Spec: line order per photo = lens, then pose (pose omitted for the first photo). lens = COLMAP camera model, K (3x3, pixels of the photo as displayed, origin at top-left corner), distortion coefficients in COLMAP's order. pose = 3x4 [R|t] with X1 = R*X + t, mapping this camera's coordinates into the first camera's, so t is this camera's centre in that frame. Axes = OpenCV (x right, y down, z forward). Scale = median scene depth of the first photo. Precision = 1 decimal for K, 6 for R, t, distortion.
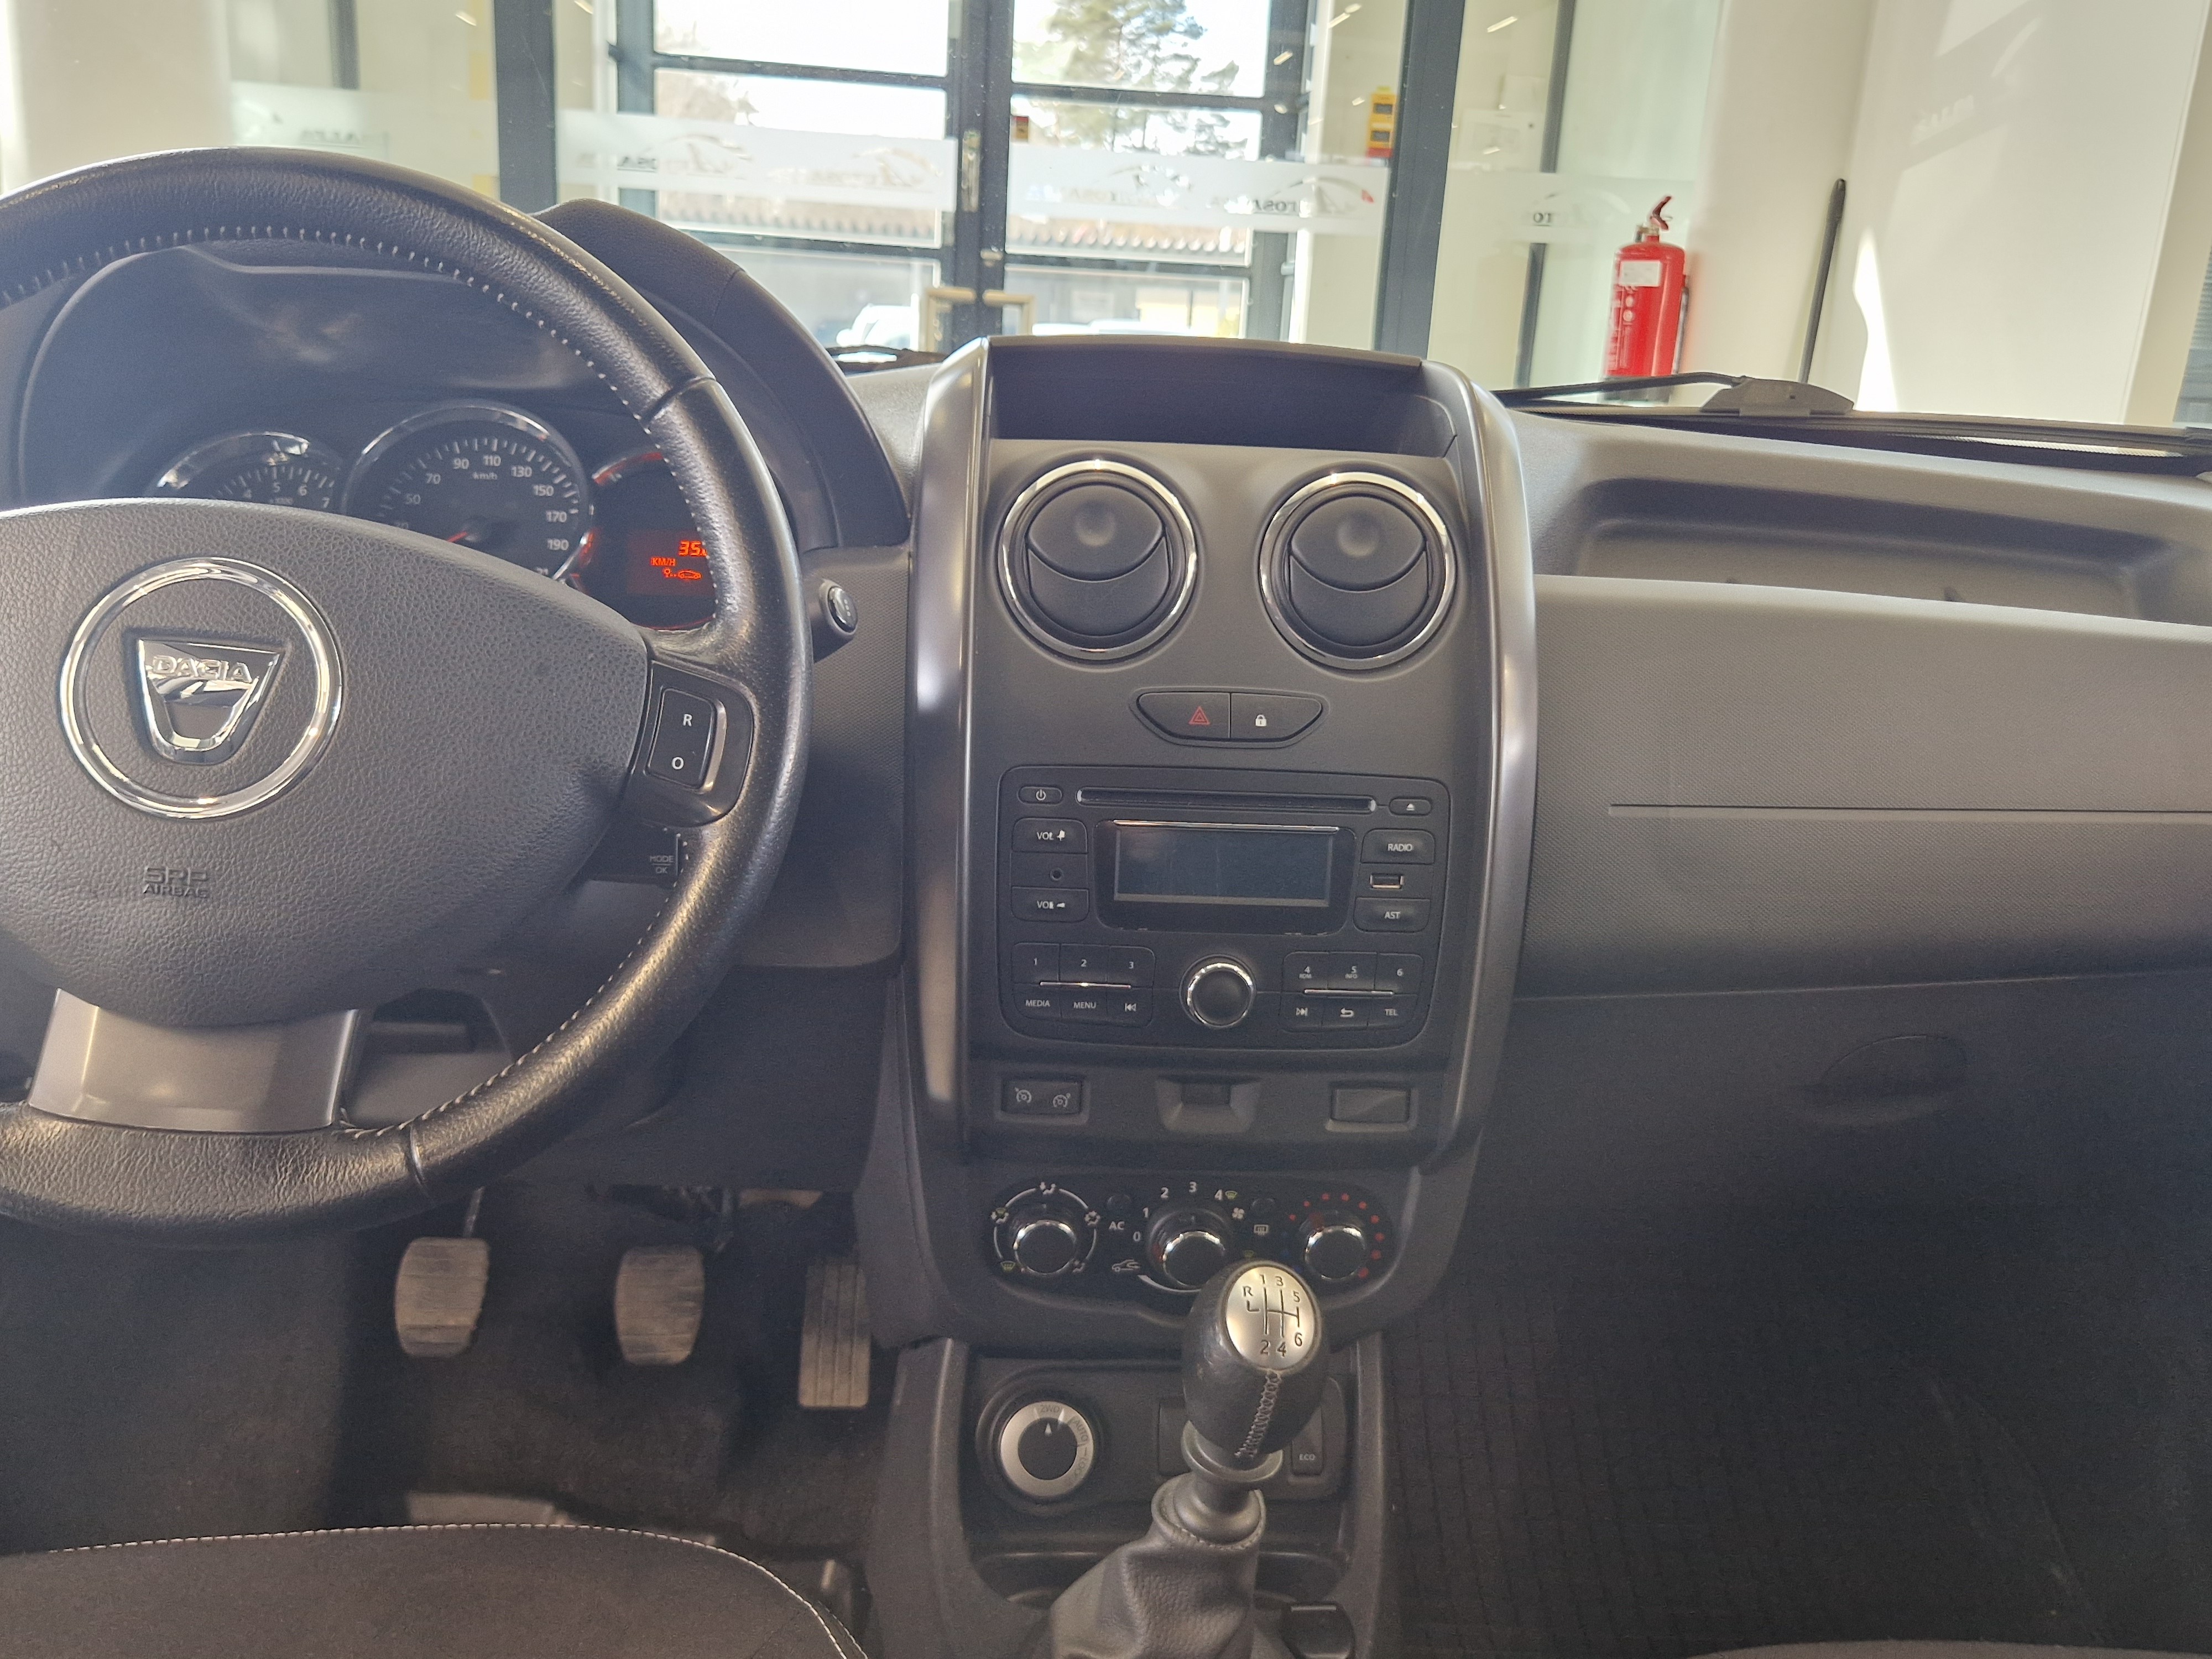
lens RADIAL K [[1898.3, 0, 1106.0], [0, 1898.3, 829.5], [0, 0, 1]] dist [0.075881, -0.095977]
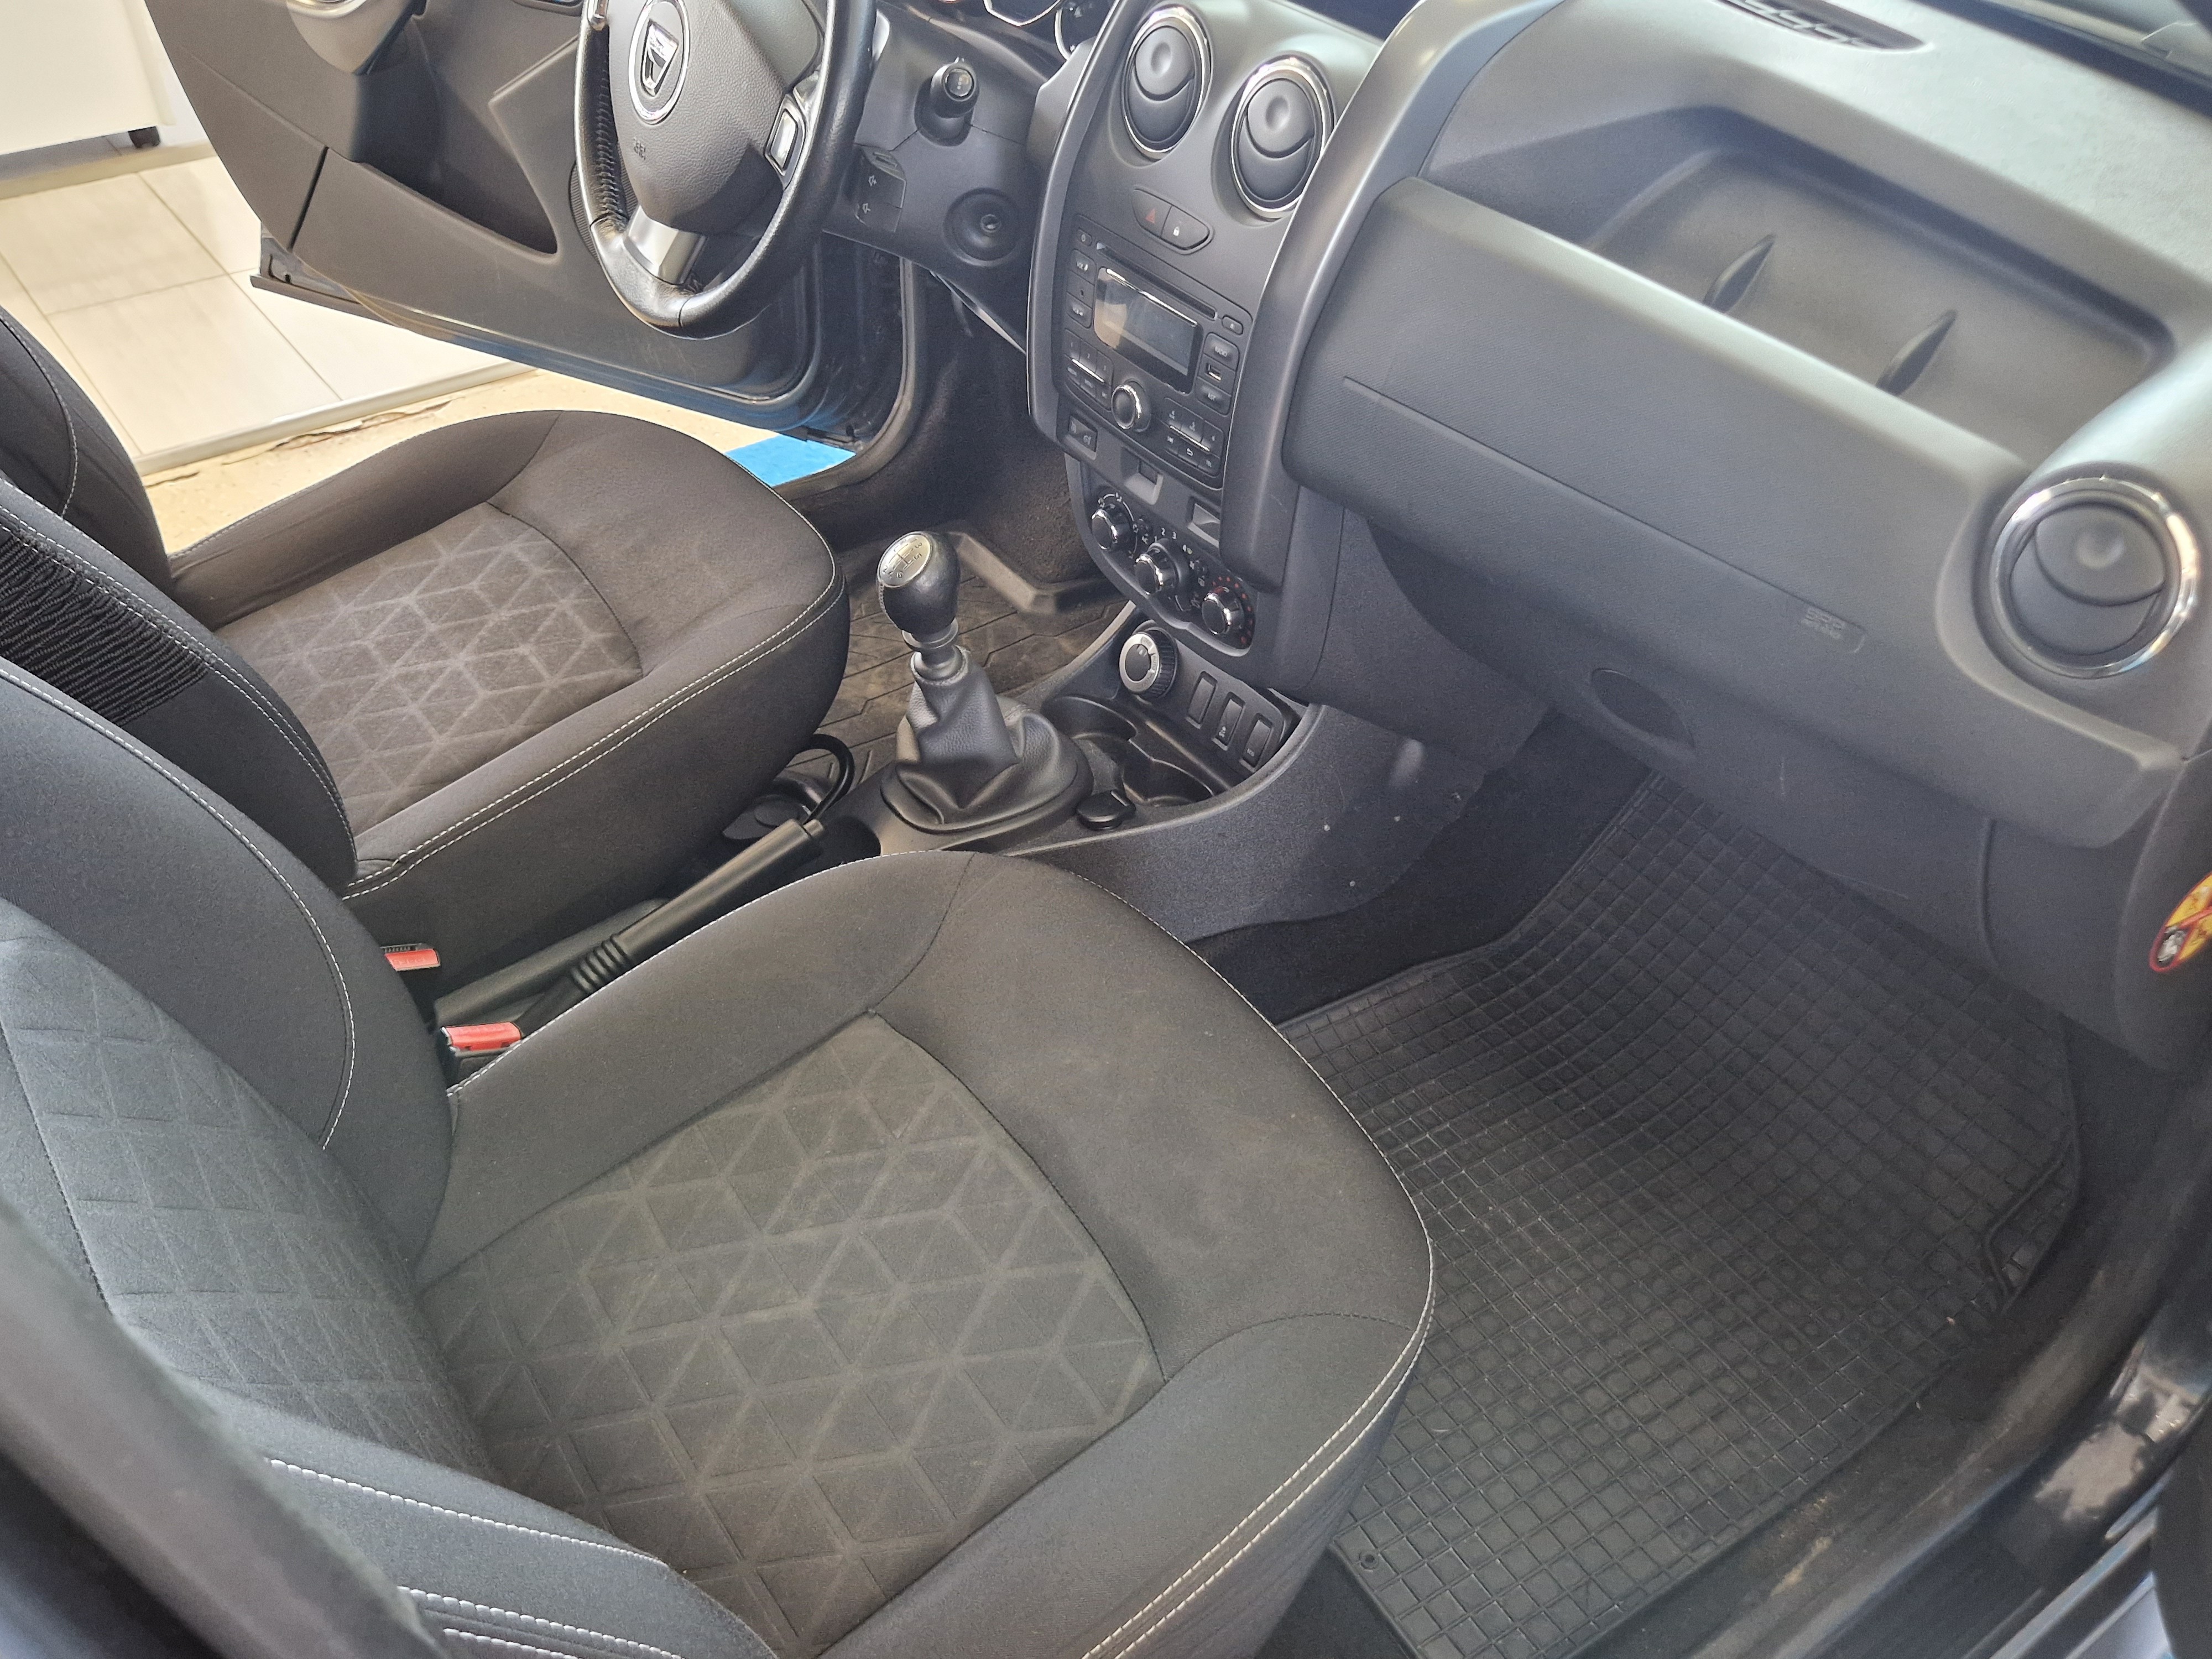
lens RADIAL K [[1898.3, 0, 1106.0], [0, 1898.3, 829.5], [0, 0, 1]] dist [0.075881, -0.095977]
pose [[0.504154, 0.509365, -0.697407, 1.193528], [-0.186288, 0.852675, 0.488100, -0.338588], [0.843282, -0.116159, 0.524768, 0.139886]]
